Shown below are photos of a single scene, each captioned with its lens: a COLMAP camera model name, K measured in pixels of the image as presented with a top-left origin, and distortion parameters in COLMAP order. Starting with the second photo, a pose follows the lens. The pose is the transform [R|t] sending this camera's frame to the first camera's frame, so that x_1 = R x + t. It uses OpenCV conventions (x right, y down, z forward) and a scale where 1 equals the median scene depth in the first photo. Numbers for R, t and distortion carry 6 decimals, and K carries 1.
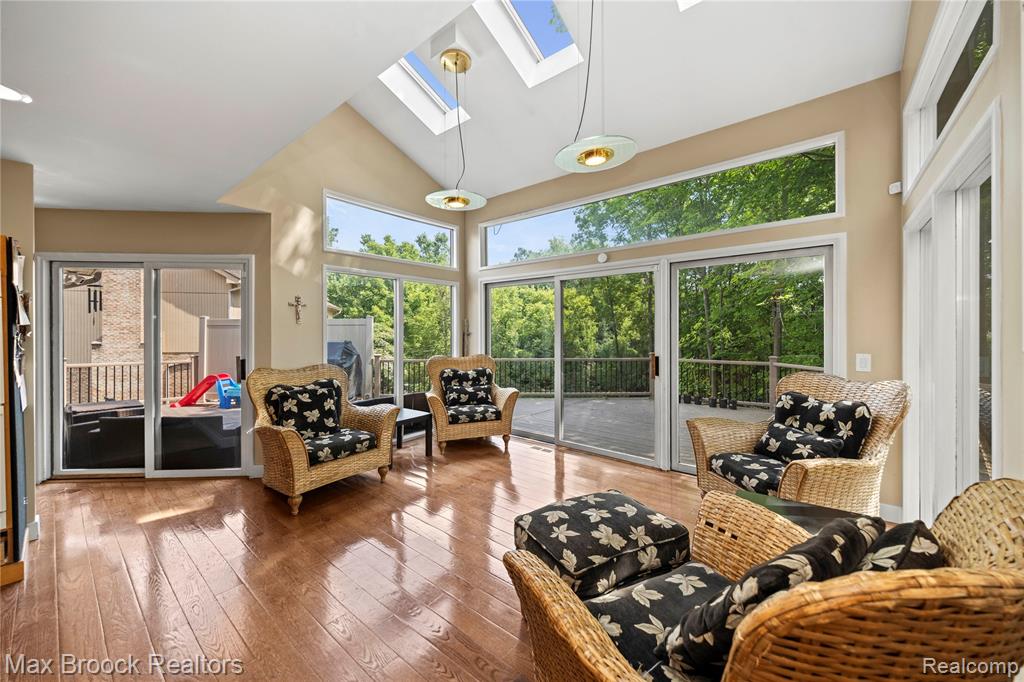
lens RADIAL K [[371.5, 0, 522.9], [0, 371.5, 333.9], [0, 0, 1]] dist [0.000056, 0.000045]
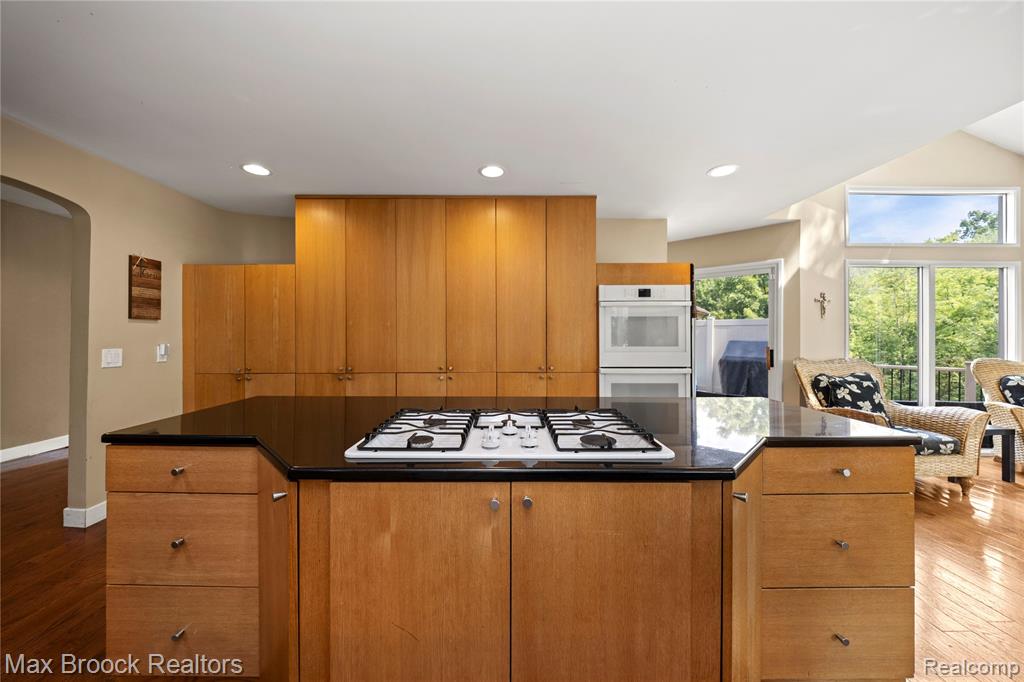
lens RADIAL K [[371.5, 0, 515.5], [0, 371.5, 335.3], [0, 0, 1]] dist [0.000056, 0.000045]
pose [[0.644698, 0.005873, -0.764415, -0.412052], [-0.014722, 0.999880, -0.004734, 0.044230], [0.764296, 0.014306, 0.644707, -0.395506]]
